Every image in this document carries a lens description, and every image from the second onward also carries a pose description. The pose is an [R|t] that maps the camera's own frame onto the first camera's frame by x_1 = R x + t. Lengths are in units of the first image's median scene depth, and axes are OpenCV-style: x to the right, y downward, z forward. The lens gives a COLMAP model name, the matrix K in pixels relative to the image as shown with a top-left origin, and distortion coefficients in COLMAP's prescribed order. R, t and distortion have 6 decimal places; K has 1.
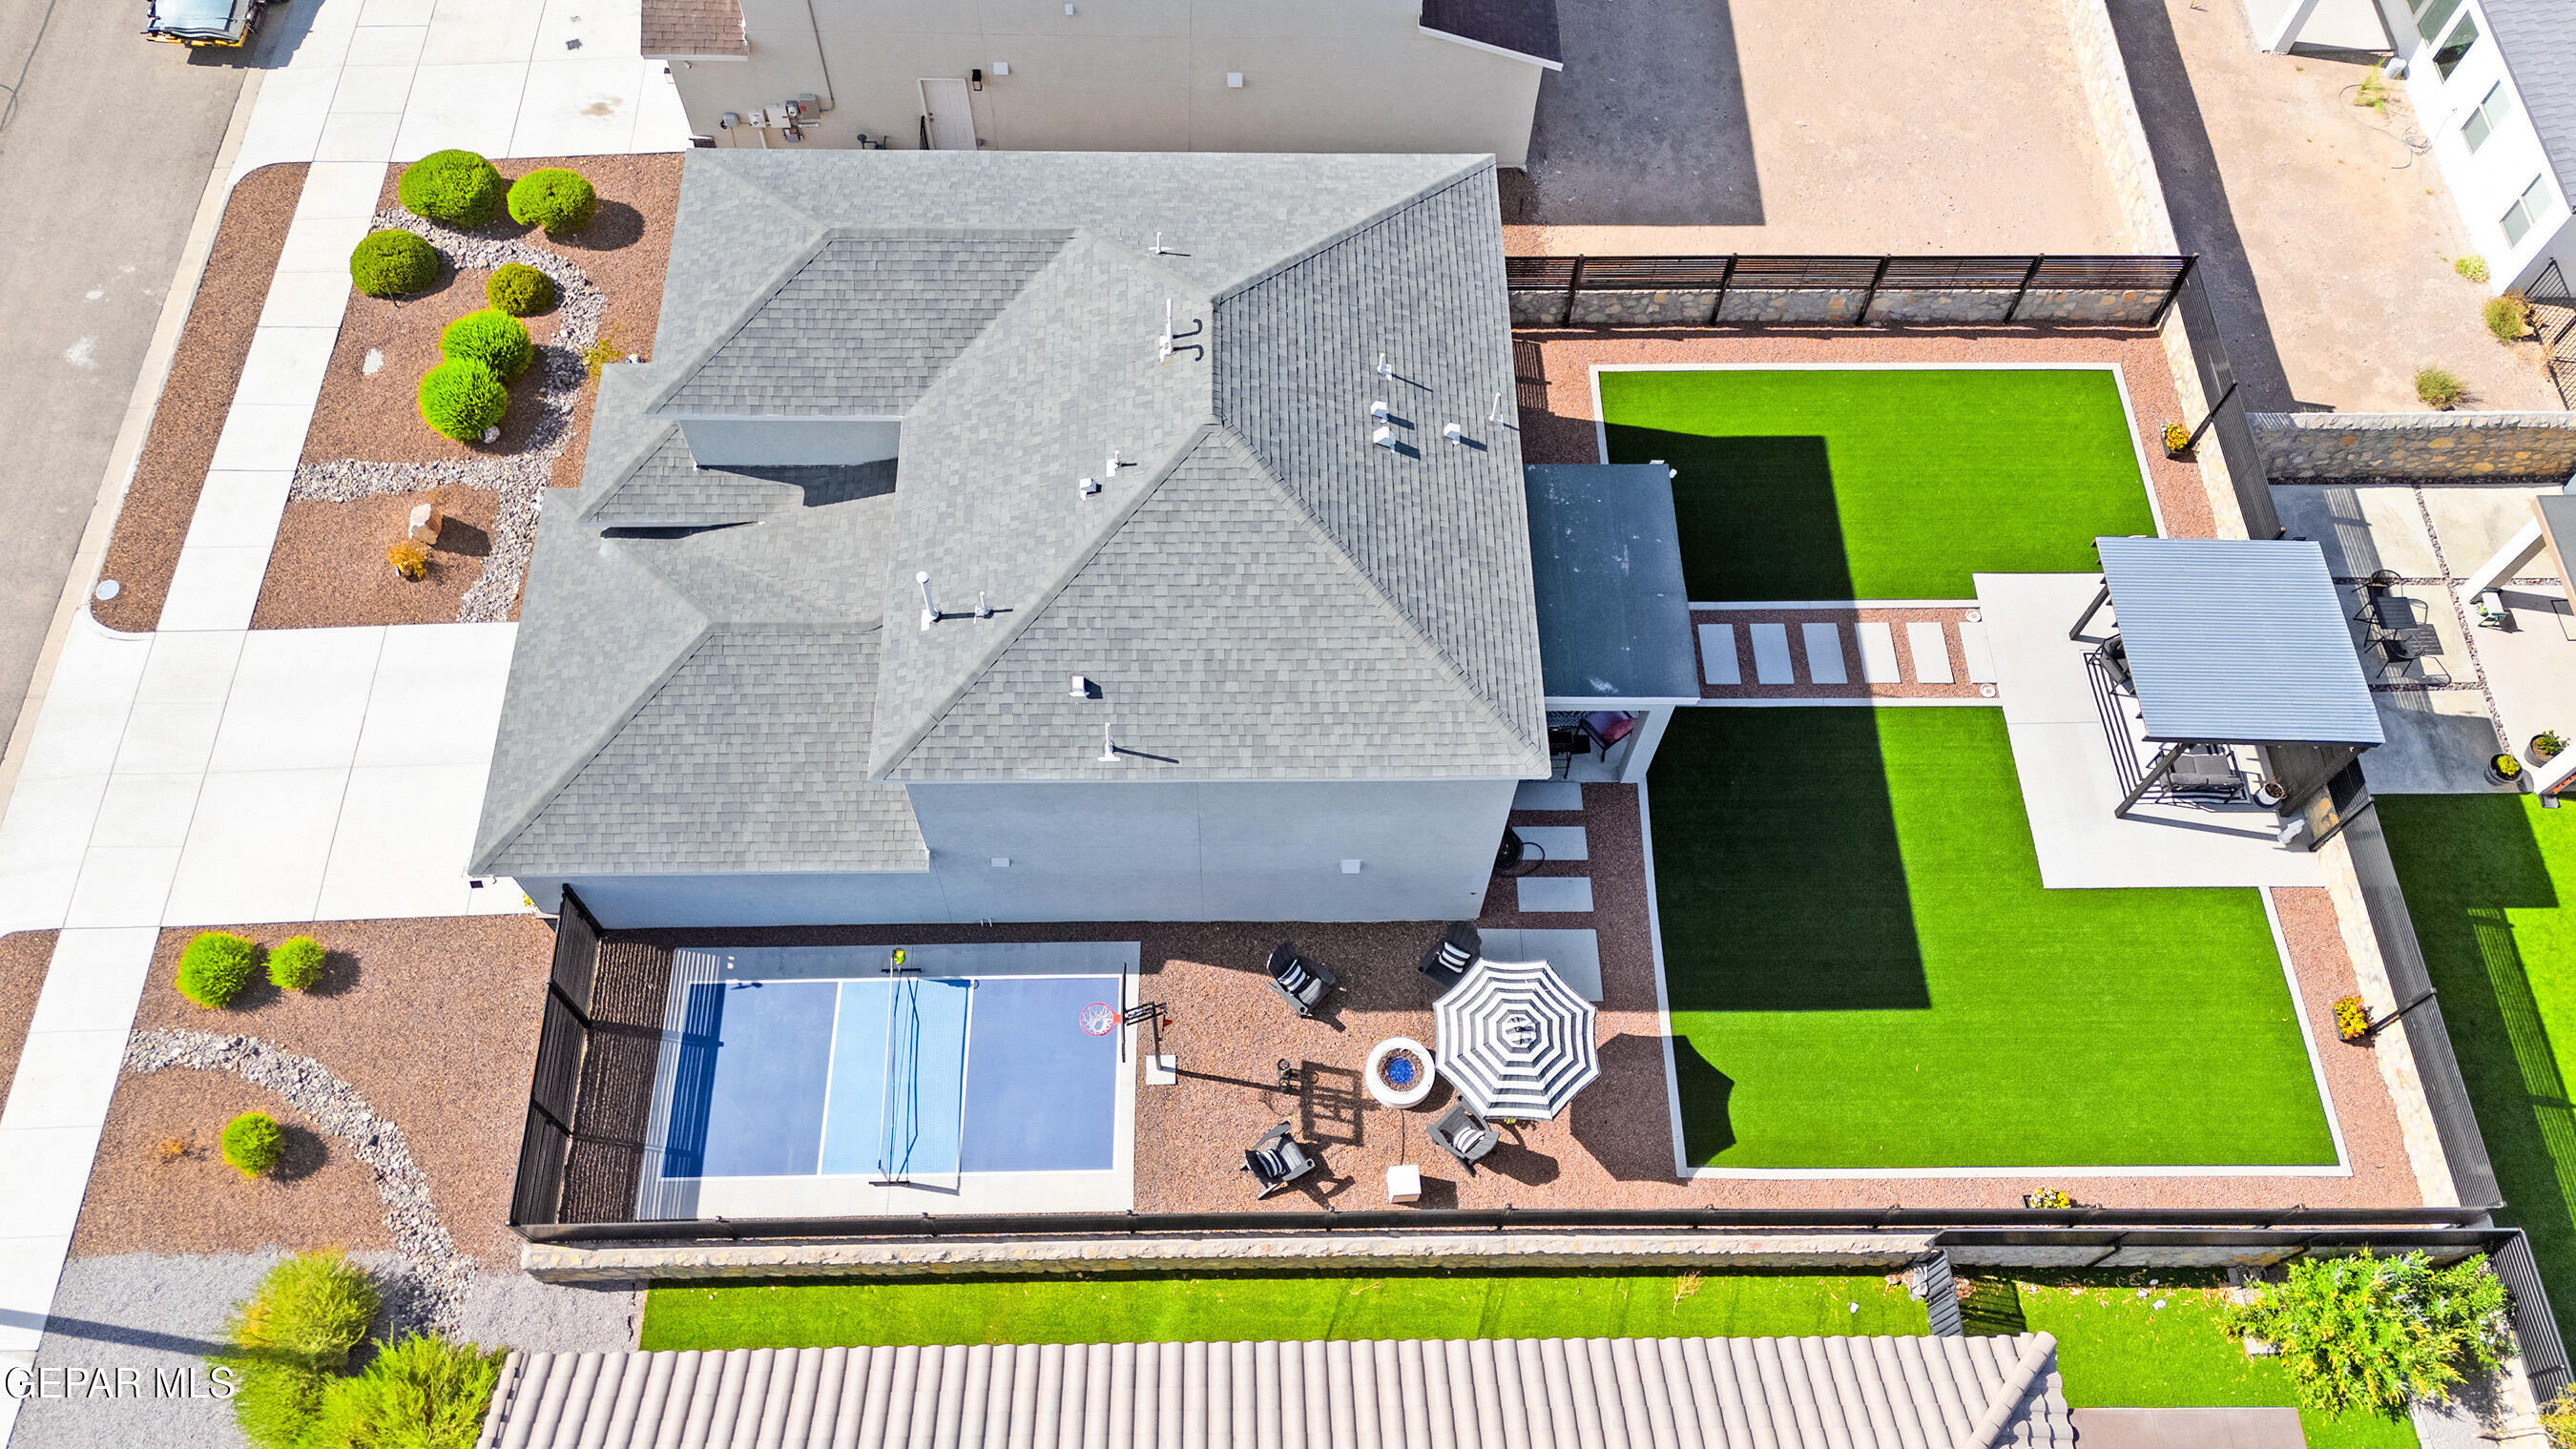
lens RADIAL K [[1832.6, 0, 1288.0], [0, 1832.6, 724.5], [0, 0, 1]] dist [0.115407, -0.219023]
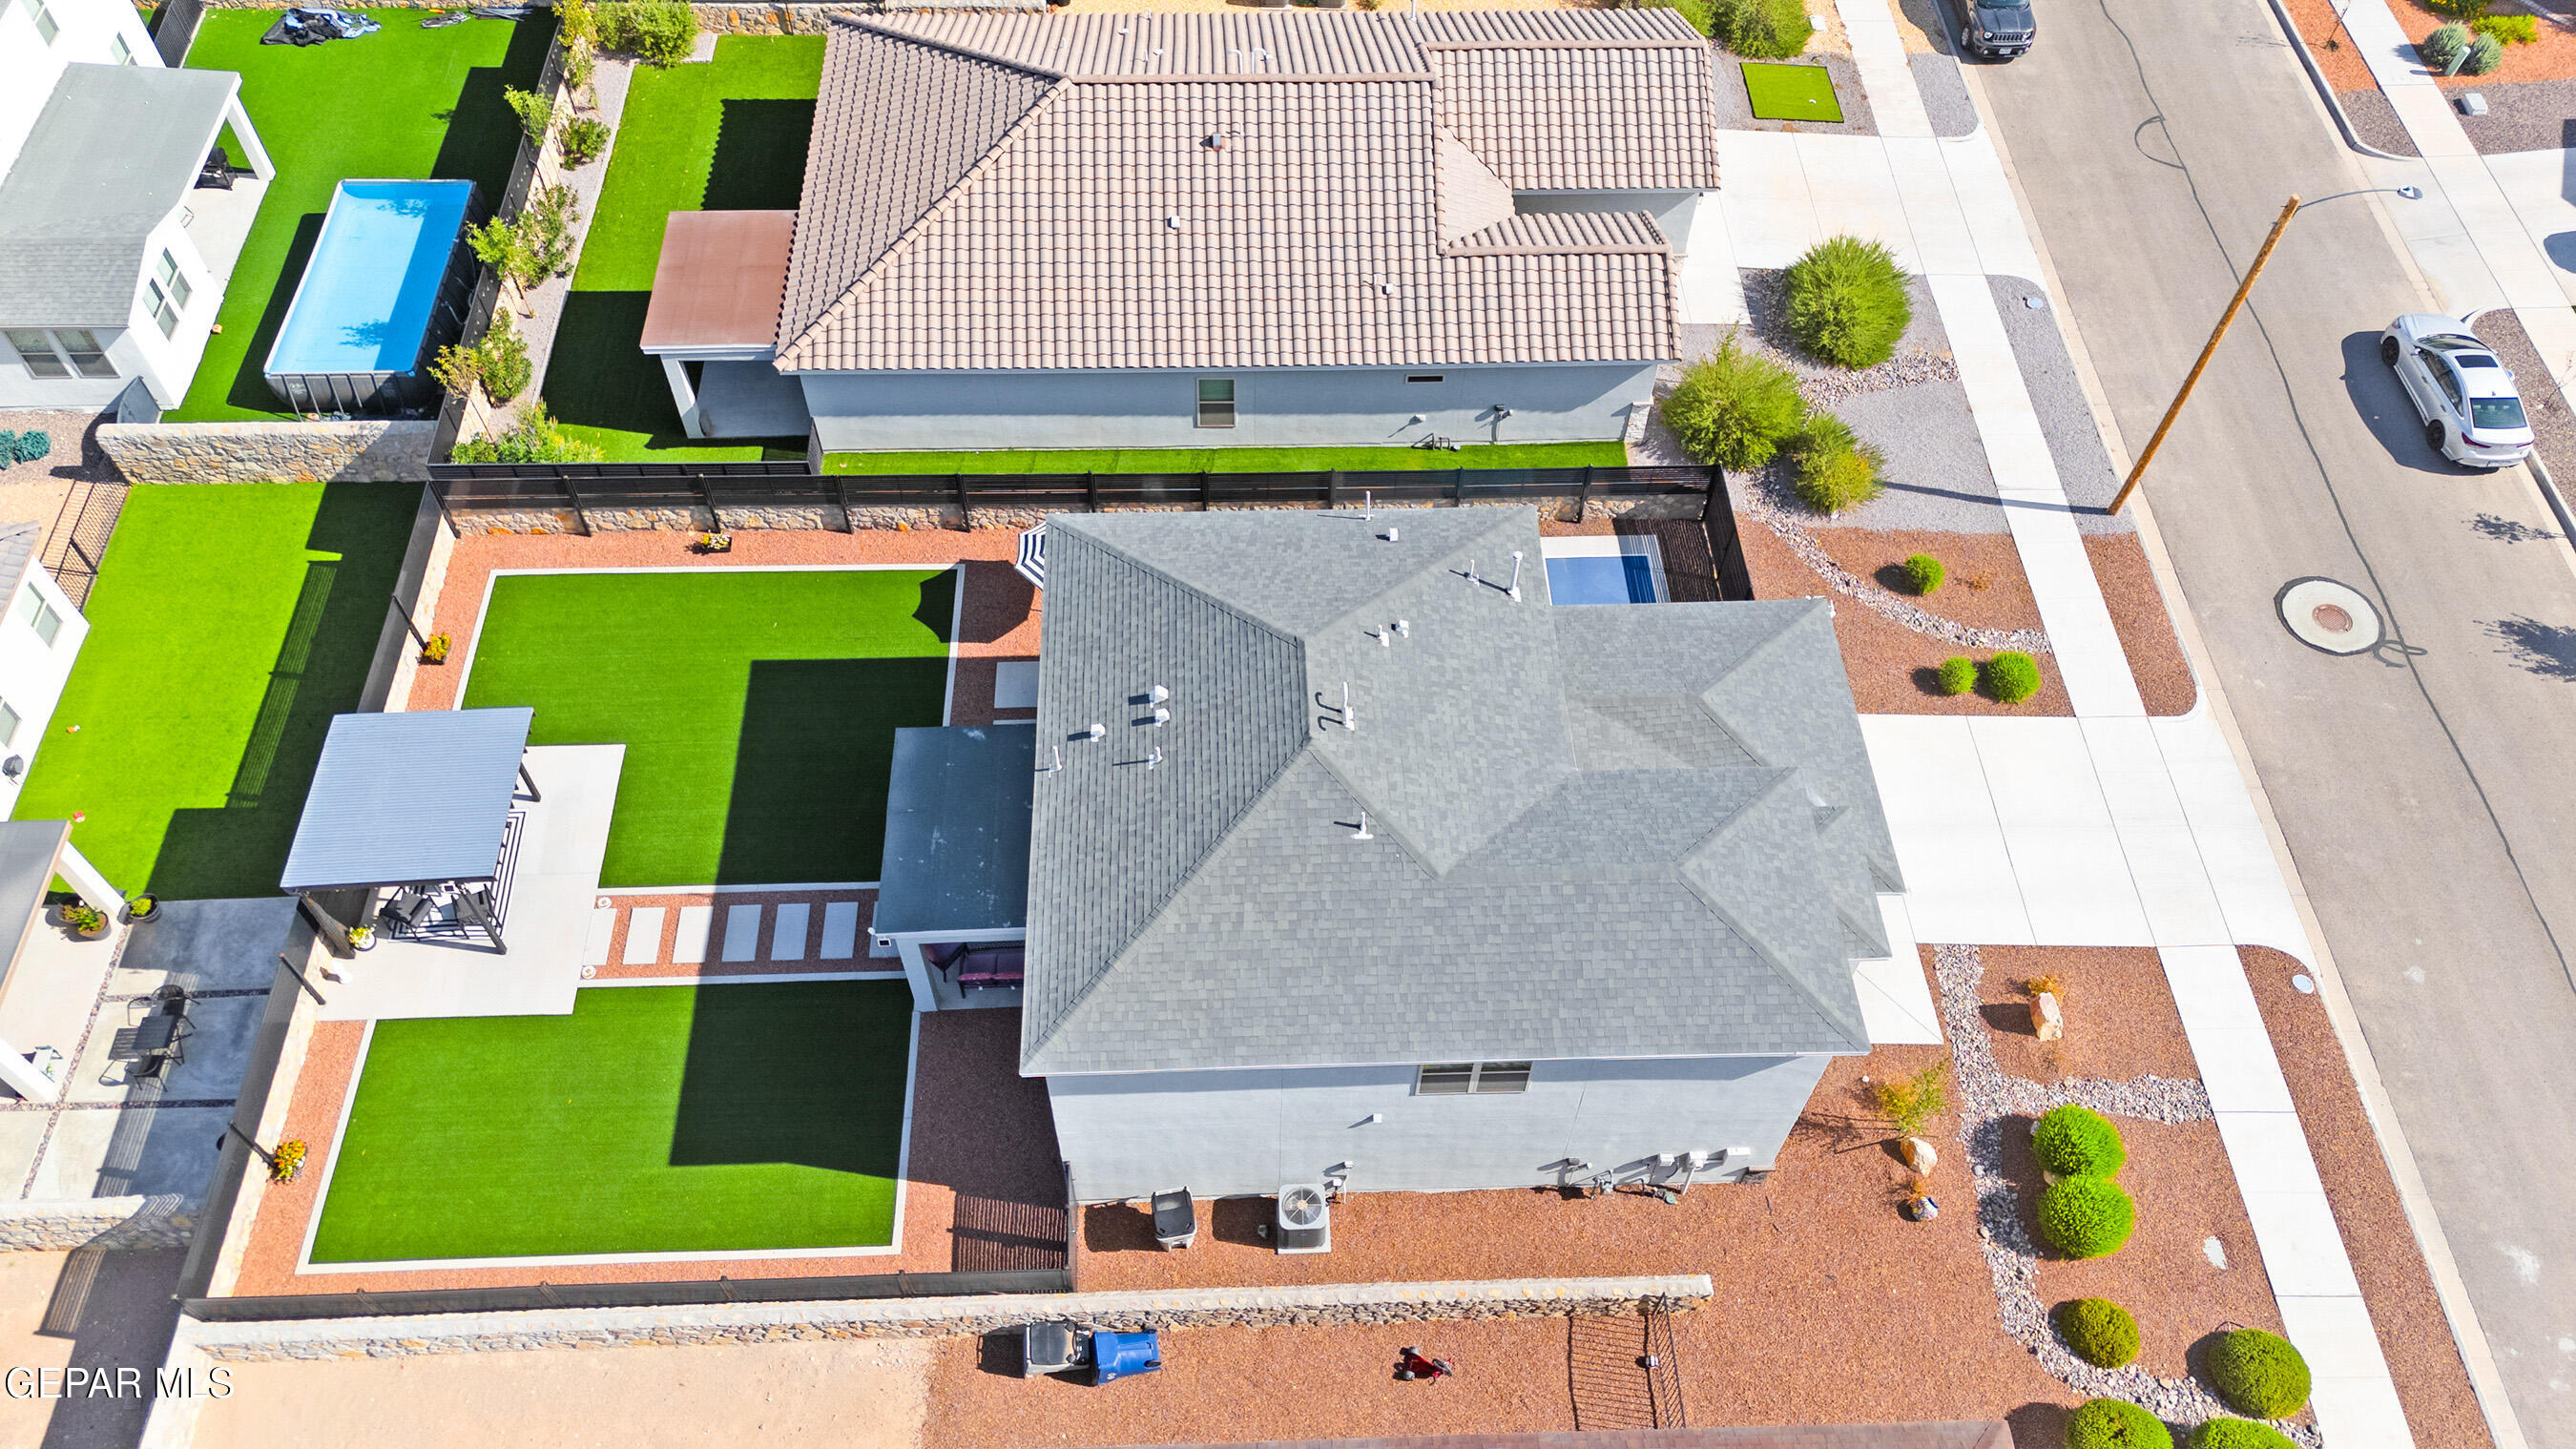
lens RADIAL K [[1889.6, 0, 1333.7], [0, 1889.6, 725.2], [0, 0, 1]] dist [0.005157, -0.050004]
pose [[-0.997839, -0.000279, -0.065698, 0.018760], [-0.058909, -0.438930, 0.896588, -1.178573], [-0.029087, 0.898521, 0.437966, 0.459984]]
